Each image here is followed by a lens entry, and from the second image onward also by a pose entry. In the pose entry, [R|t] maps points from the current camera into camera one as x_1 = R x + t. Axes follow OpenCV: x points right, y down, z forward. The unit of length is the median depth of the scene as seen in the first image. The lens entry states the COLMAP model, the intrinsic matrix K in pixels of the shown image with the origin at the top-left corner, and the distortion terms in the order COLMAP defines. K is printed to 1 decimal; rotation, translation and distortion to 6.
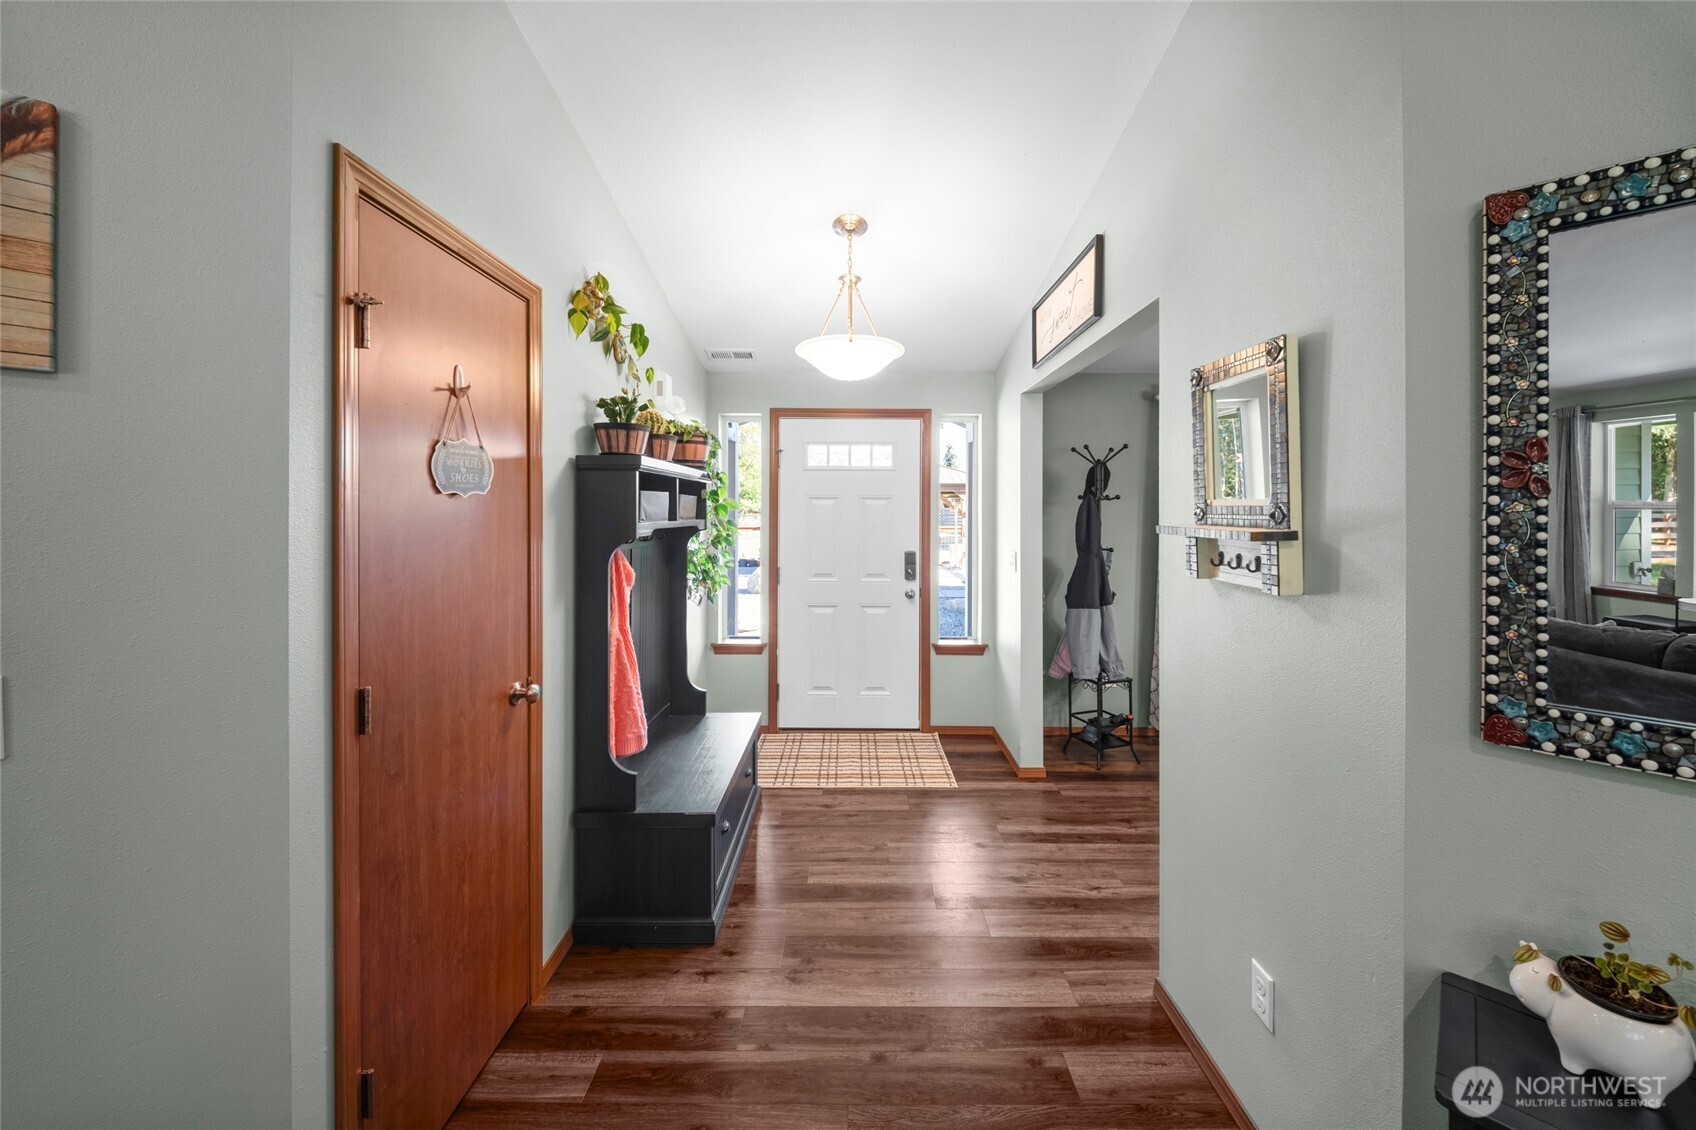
lens RADIAL K [[614.0, 0, 853.7], [0, 614.0, 509.9], [0, 0, 1]] dist [-0.000391, -0.000032]
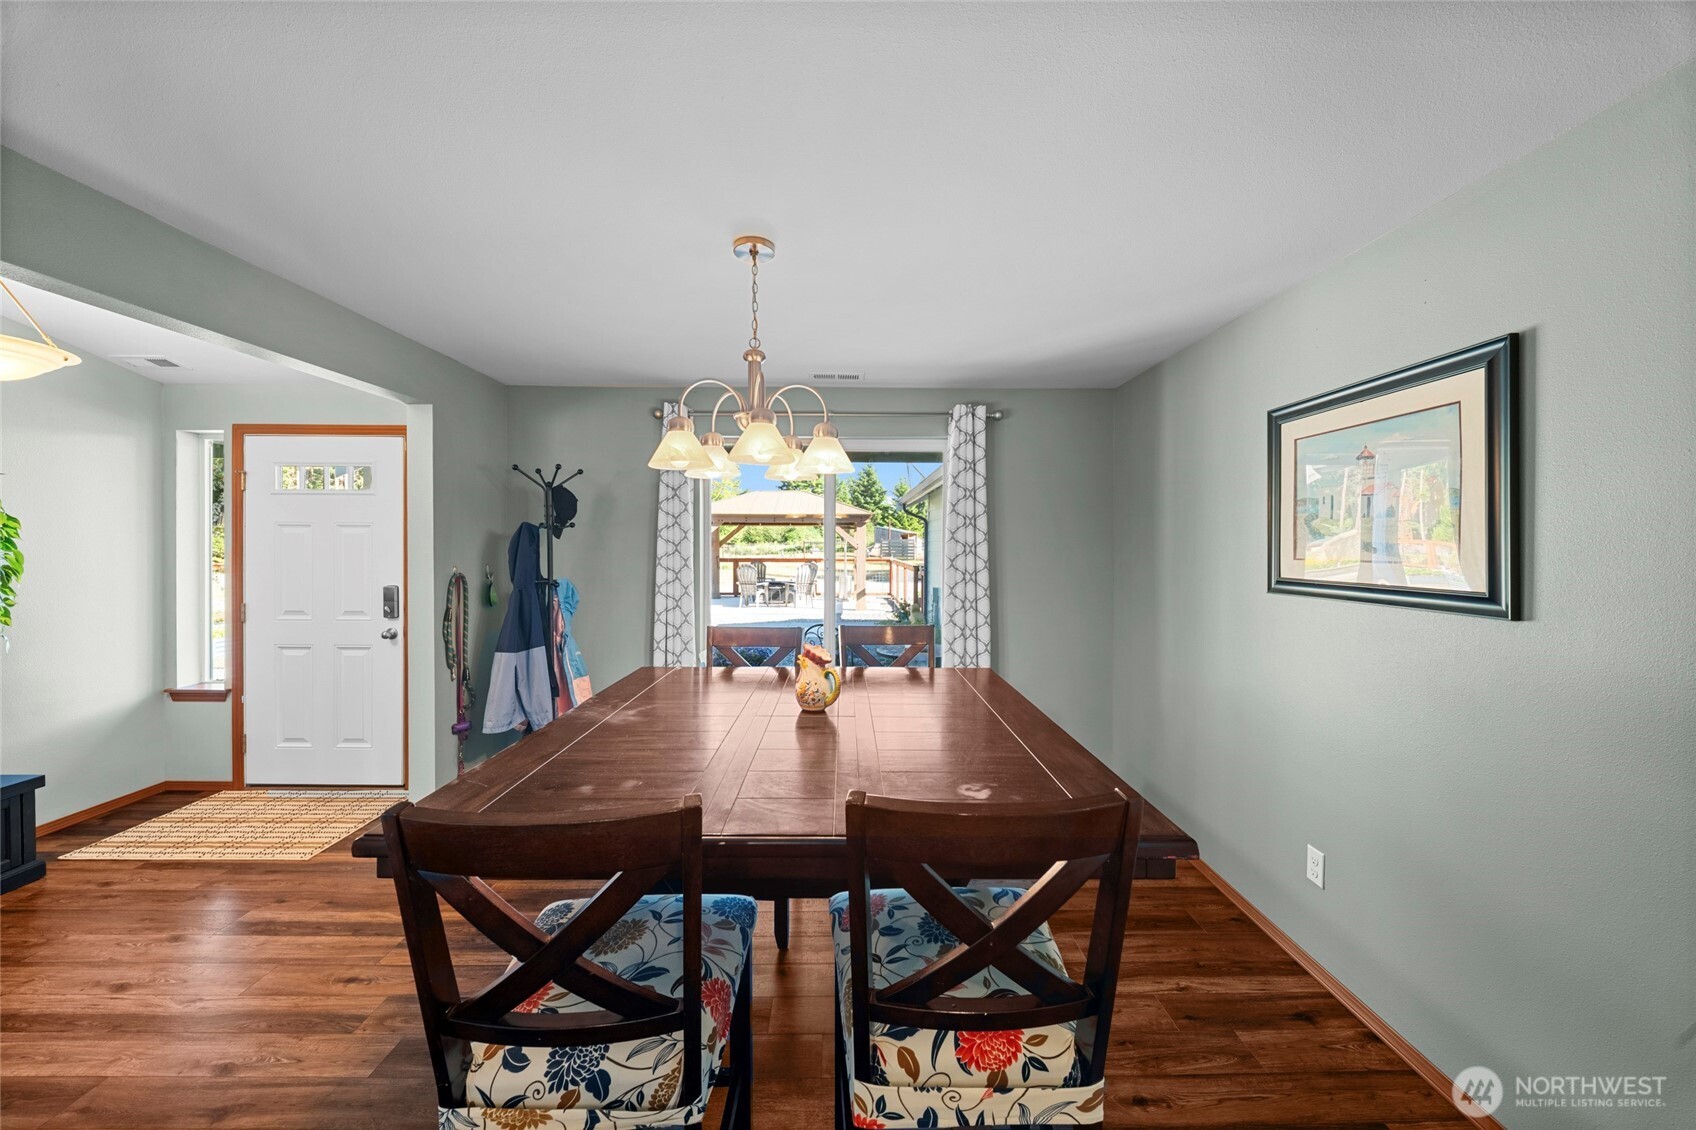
lens RADIAL K [[625.5, 0, 852.2], [0, 625.5, 541.6], [0, 0, 1]] dist [-0.000430, -0.000071]
pose [[0.999969, 0.004928, 0.006208, 0.782785], [-0.004950, 0.999982, 0.003434, -0.003108], [-0.006191, -0.003464, 0.999975, 0.096955]]
